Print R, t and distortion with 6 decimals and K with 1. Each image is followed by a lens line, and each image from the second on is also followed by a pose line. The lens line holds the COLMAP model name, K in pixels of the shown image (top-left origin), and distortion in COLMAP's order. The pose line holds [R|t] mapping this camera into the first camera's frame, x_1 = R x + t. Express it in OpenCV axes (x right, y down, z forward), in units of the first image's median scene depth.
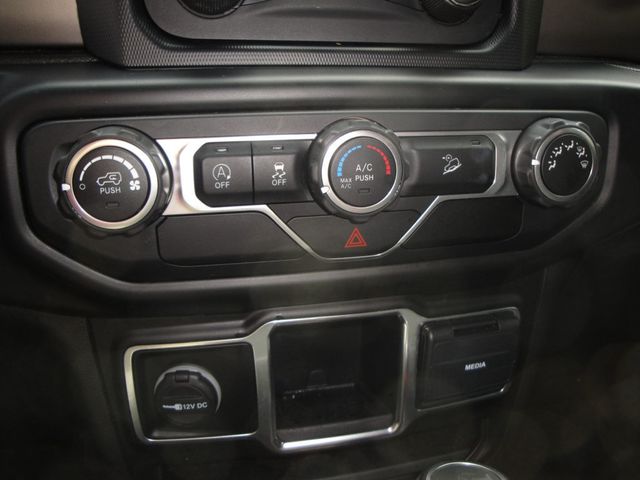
lens RADIAL K [[520.2, 0, 320.1], [0, 520.2, 237.9], [0, 0, 1]] dist [-0.168613, 0.137878]
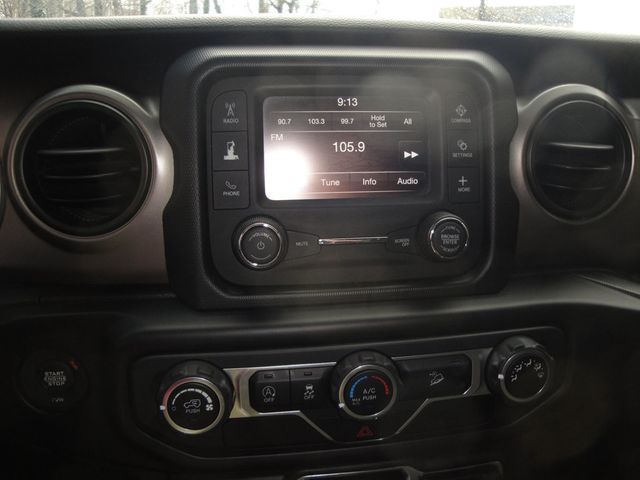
lens RADIAL K [[520.2, 0, 320.6], [0, 520.2, 238.8], [0, 0, 1]] dist [-0.168613, 0.137878]
pose [[0.996676, 0.004029, -0.081367, 0.063054], [-0.010695, 0.996603, -0.081655, -0.420240], [0.080762, 0.082253, 0.993334, -0.412758]]
